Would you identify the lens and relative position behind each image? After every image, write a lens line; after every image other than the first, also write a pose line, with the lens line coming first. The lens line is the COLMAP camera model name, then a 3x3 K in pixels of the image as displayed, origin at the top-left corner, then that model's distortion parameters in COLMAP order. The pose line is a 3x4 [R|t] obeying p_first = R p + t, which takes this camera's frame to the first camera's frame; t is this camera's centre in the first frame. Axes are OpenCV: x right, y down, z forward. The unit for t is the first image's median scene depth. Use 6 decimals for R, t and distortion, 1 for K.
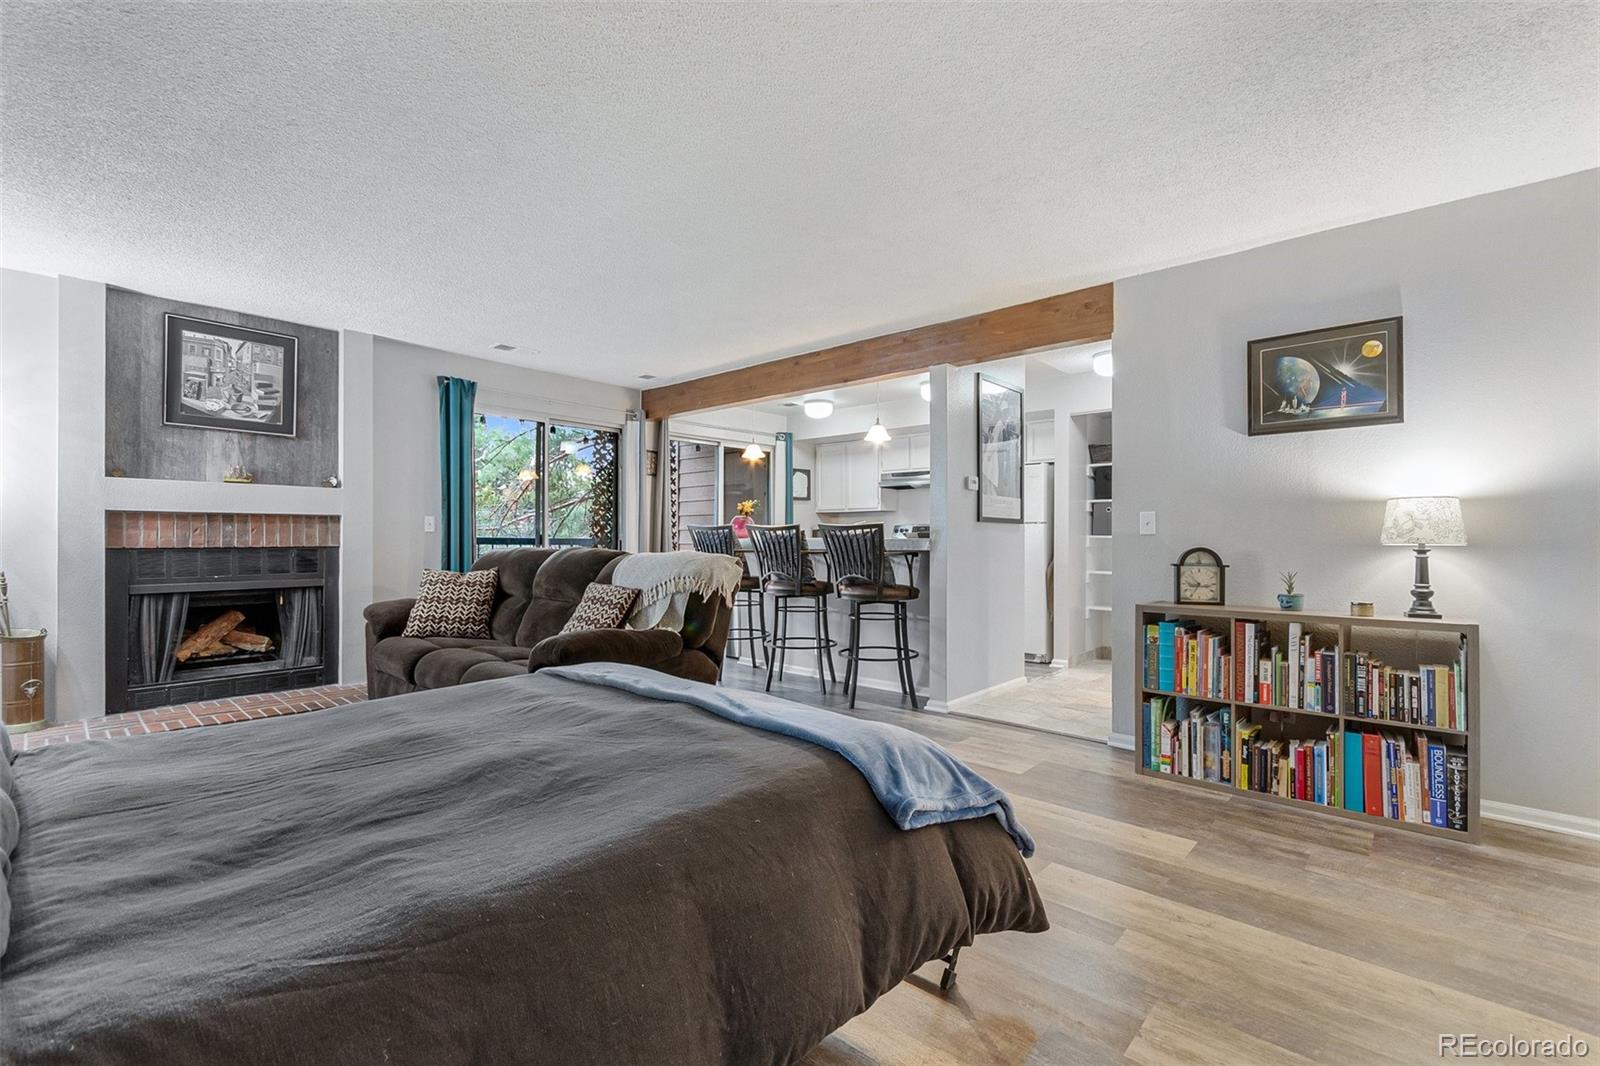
lens RADIAL K [[709.9, 0, 796.2], [0, 709.9, 535.6], [0, 0, 1]] dist [0.003442, -0.000356]
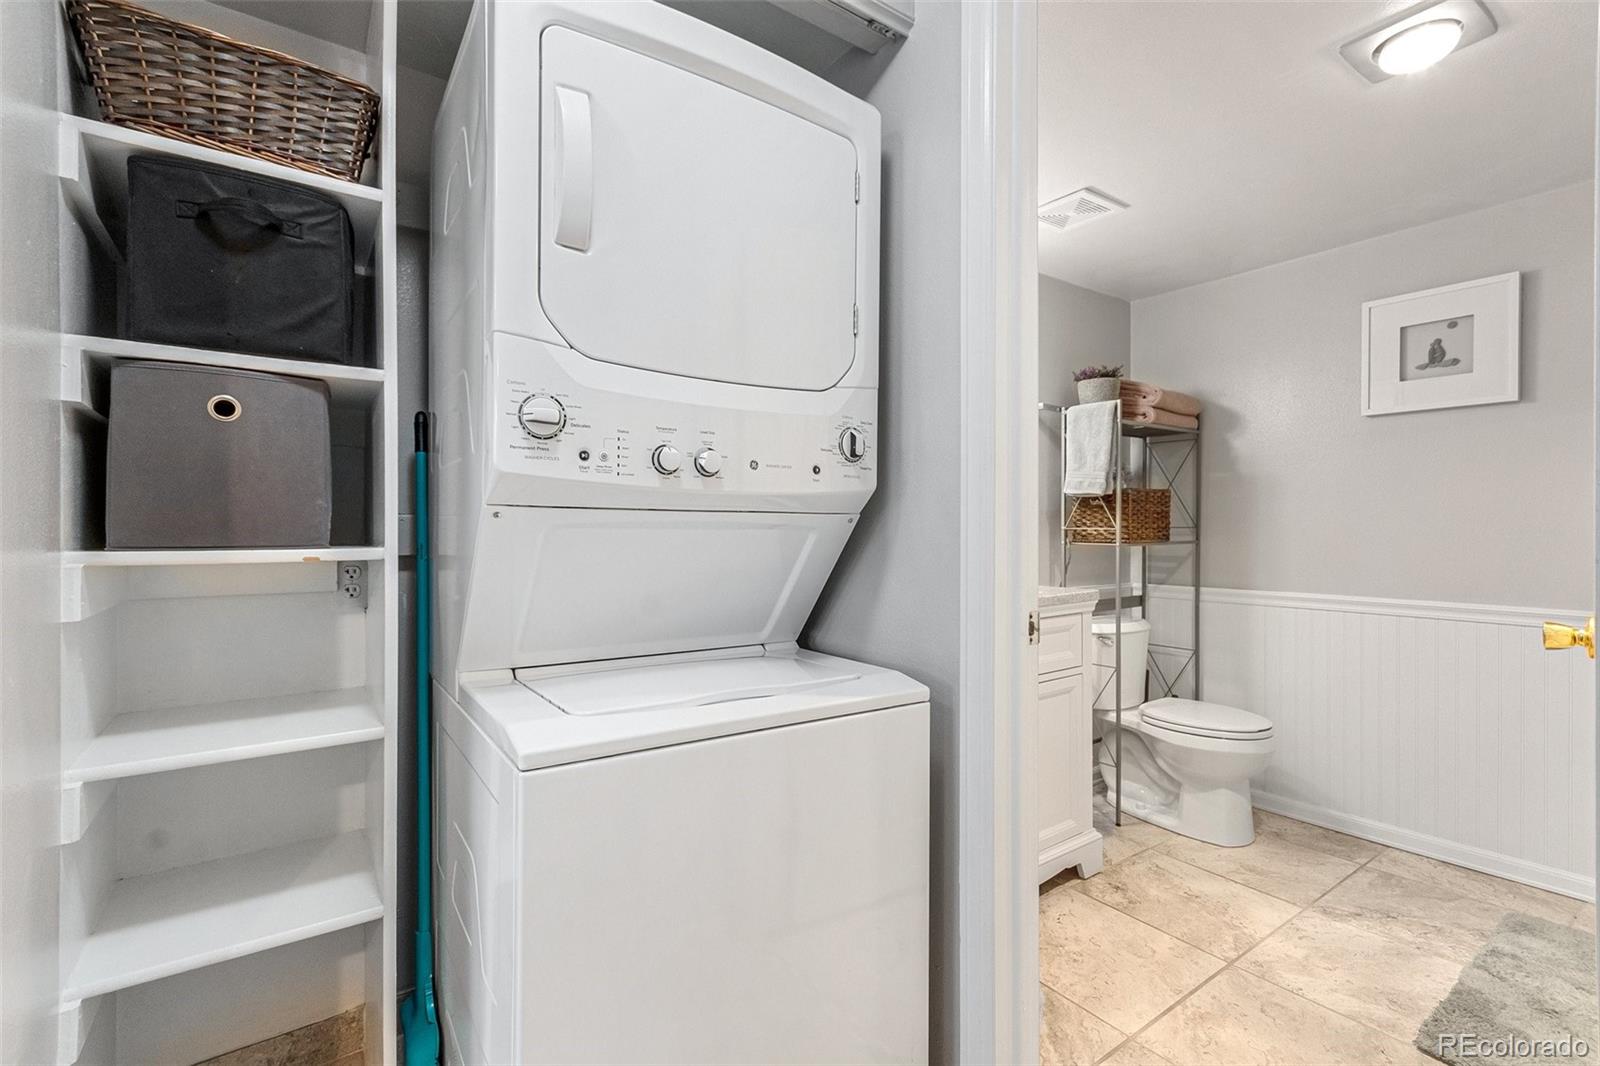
lens RADIAL K [[723.8, 0, 781.3], [0, 723.8, 538.0], [0, 0, 1]] dist [0.002991, -0.000287]
pose [[0.219220, -0.016127, 0.975542, 0.446597], [0.001274, 0.999867, 0.016242, -0.009571], [-0.975675, -0.002317, 0.219211, 1.266588]]
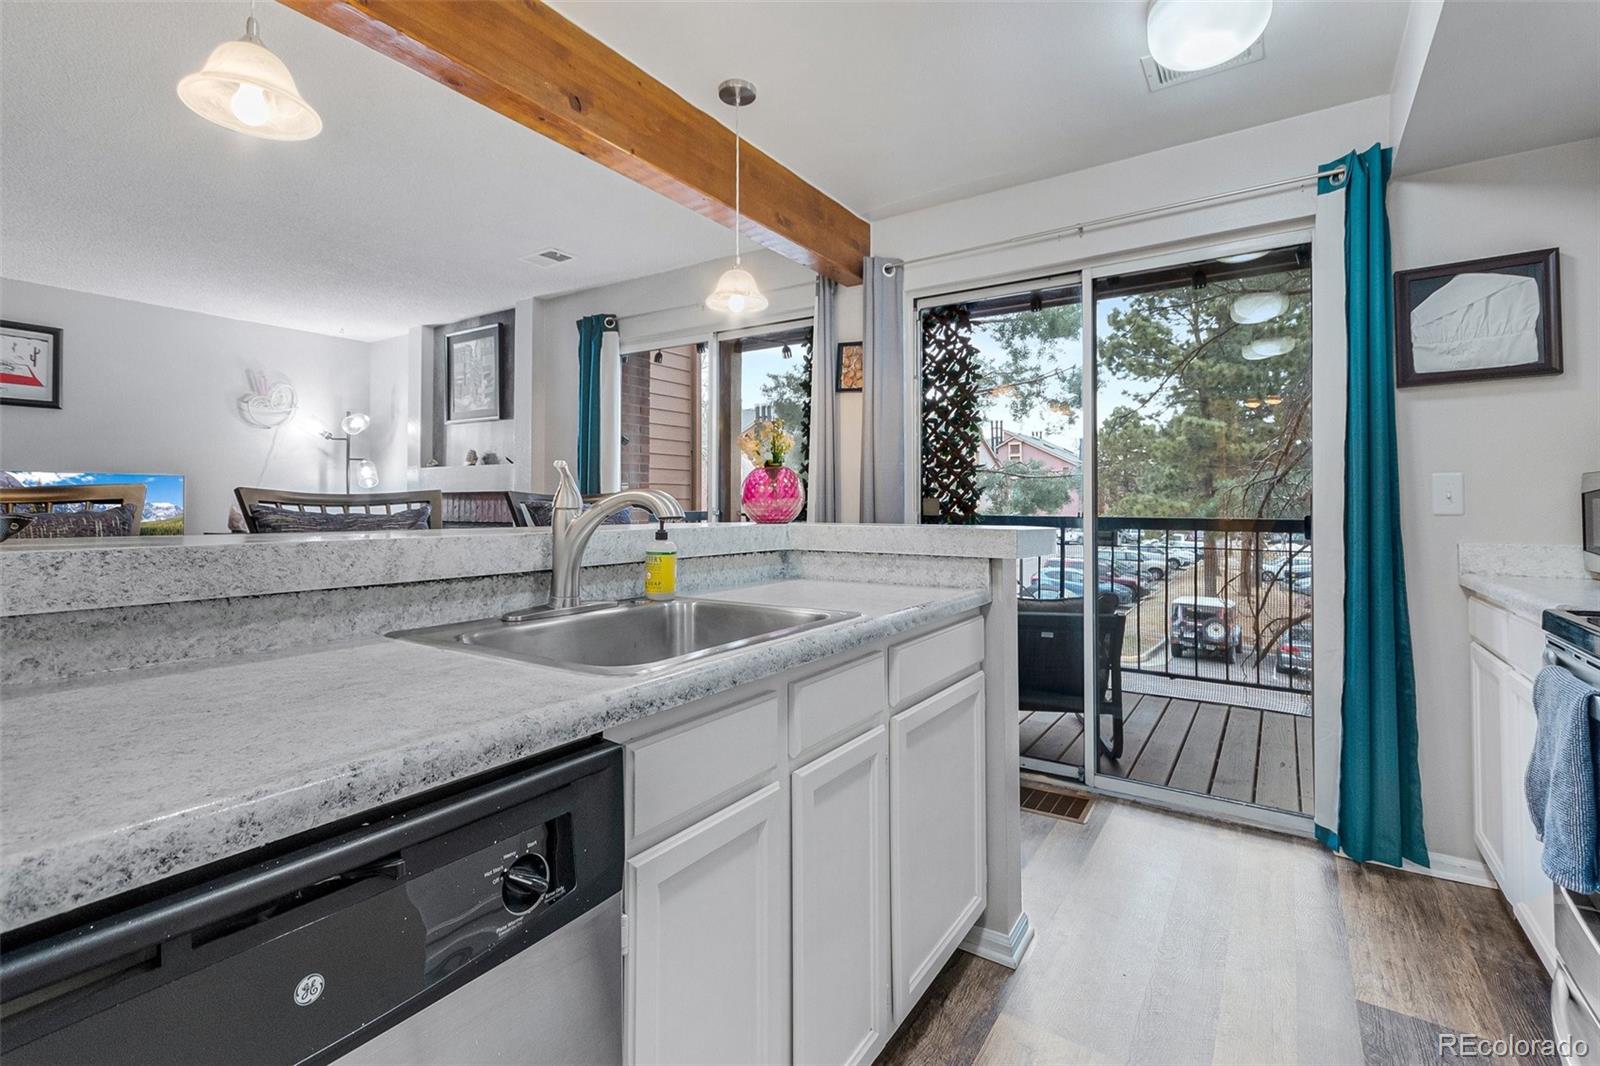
lens RADIAL K [[721.8, 0, 795.6], [0, 721.8, 493.8], [0, 0, 1]] dist [0.001849, -0.000145]
pose [[0.147680, -0.018255, -0.988867, 0.481267], [0.001223, 0.999832, -0.018275, -0.007986], [0.989034, 0.001490, 0.147678, 1.492974]]
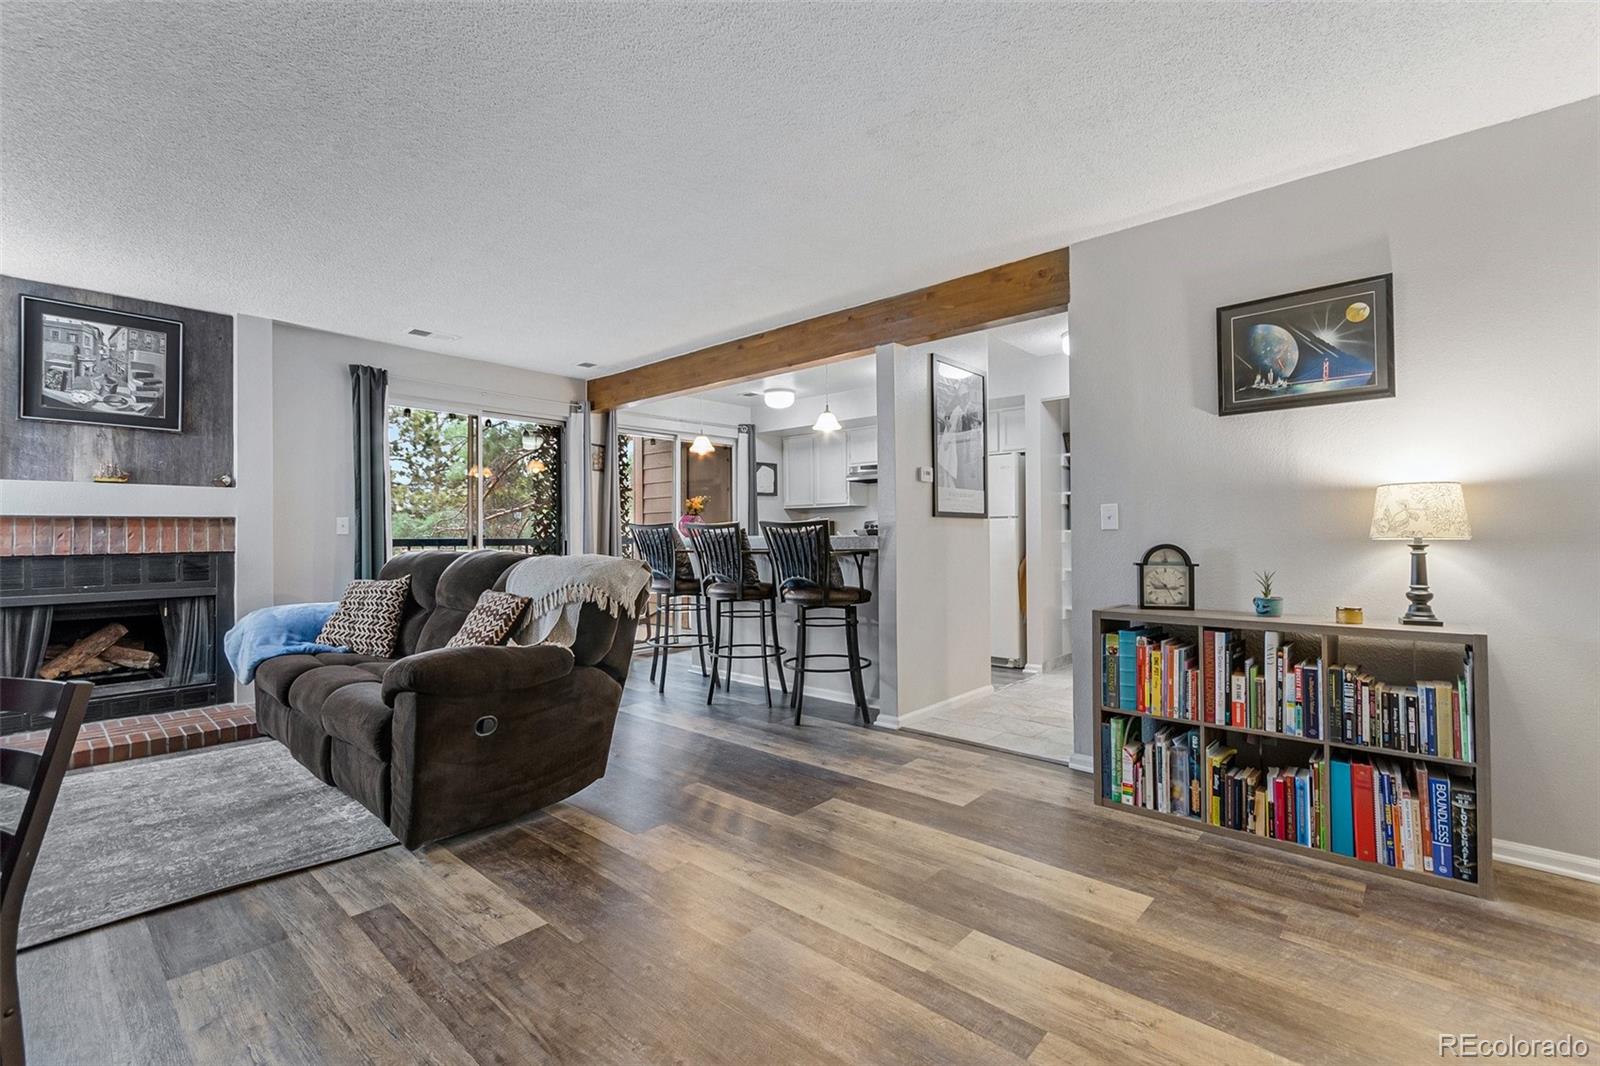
lens RADIAL K [[712.0, 0, 796.2], [0, 712.0, 527.9], [0, 0, 1]] dist [0.001940, 0.000795]
pose [[0.999943, -0.010565, -0.001767, 0.097890], [0.010555, 0.999928, -0.005657, -0.002536], [0.001827, 0.005638, 0.999982, 0.103795]]
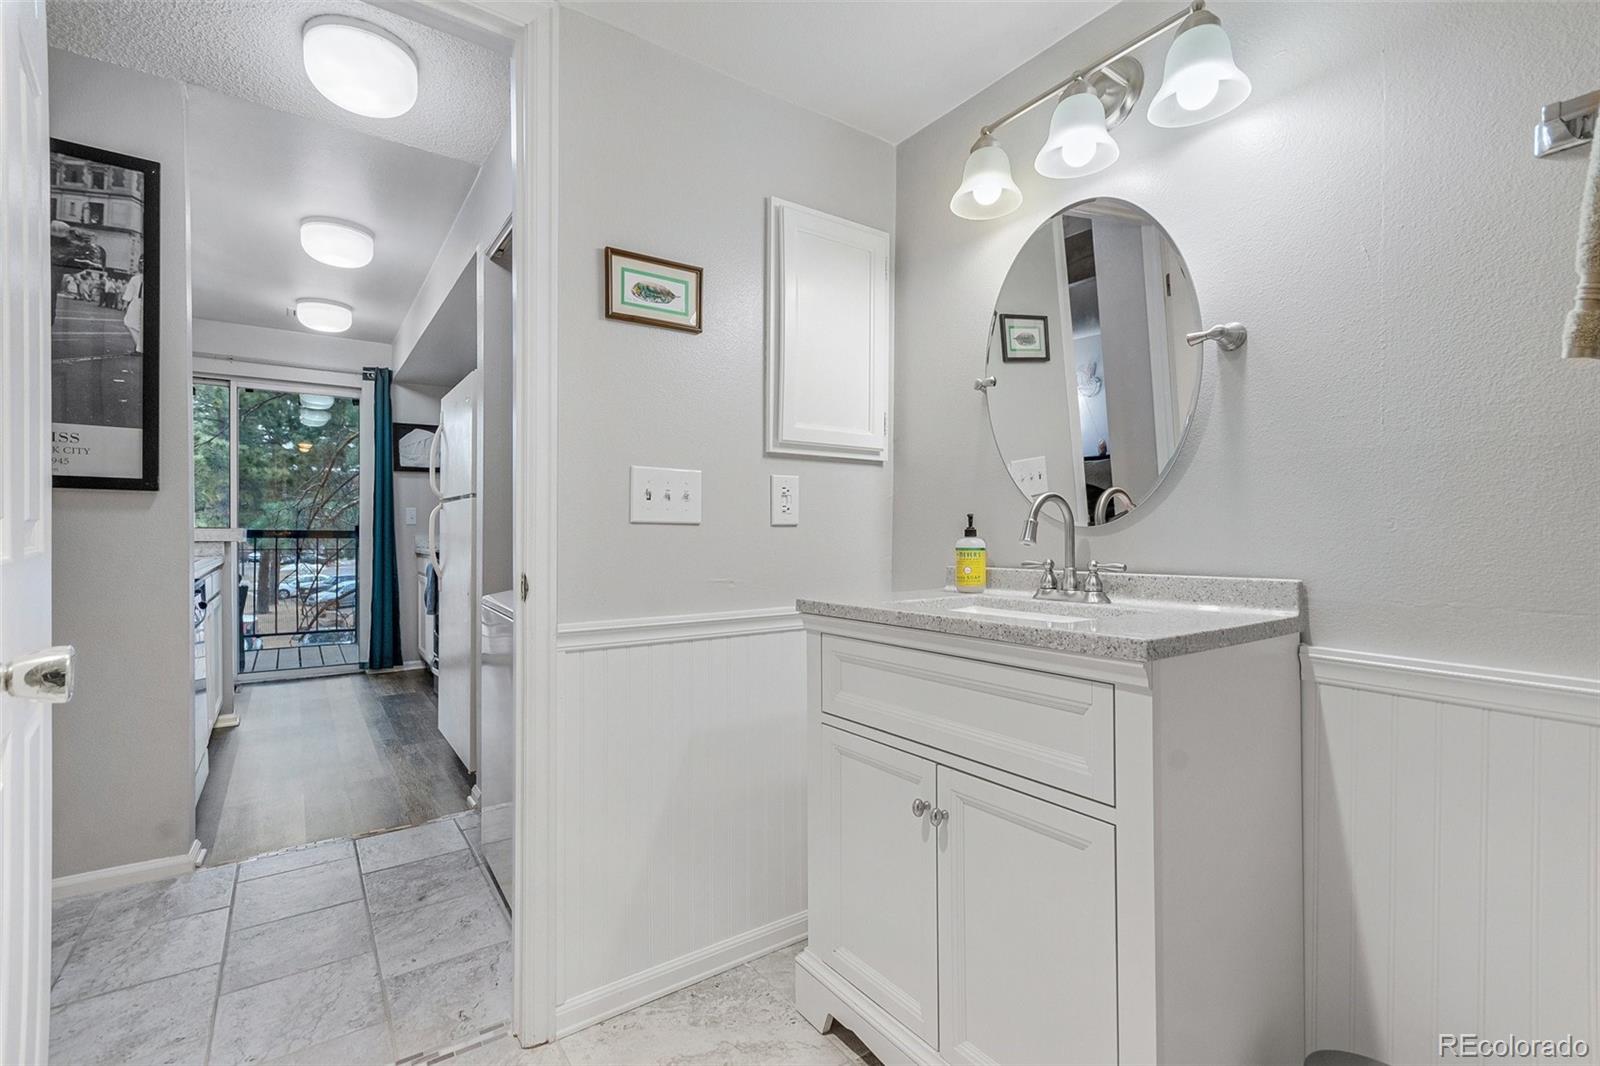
lens RADIAL K [[709.9, 0, 796.2], [0, 709.9, 535.6], [0, 0, 1]] dist [0.003442, -0.000356]
pose [[0.977638, 0.003590, -0.210266, 1.019226], [-0.001901, 0.999964, 0.008233, 0.007262], [0.210288, -0.007649, 0.977610, 0.888403]]
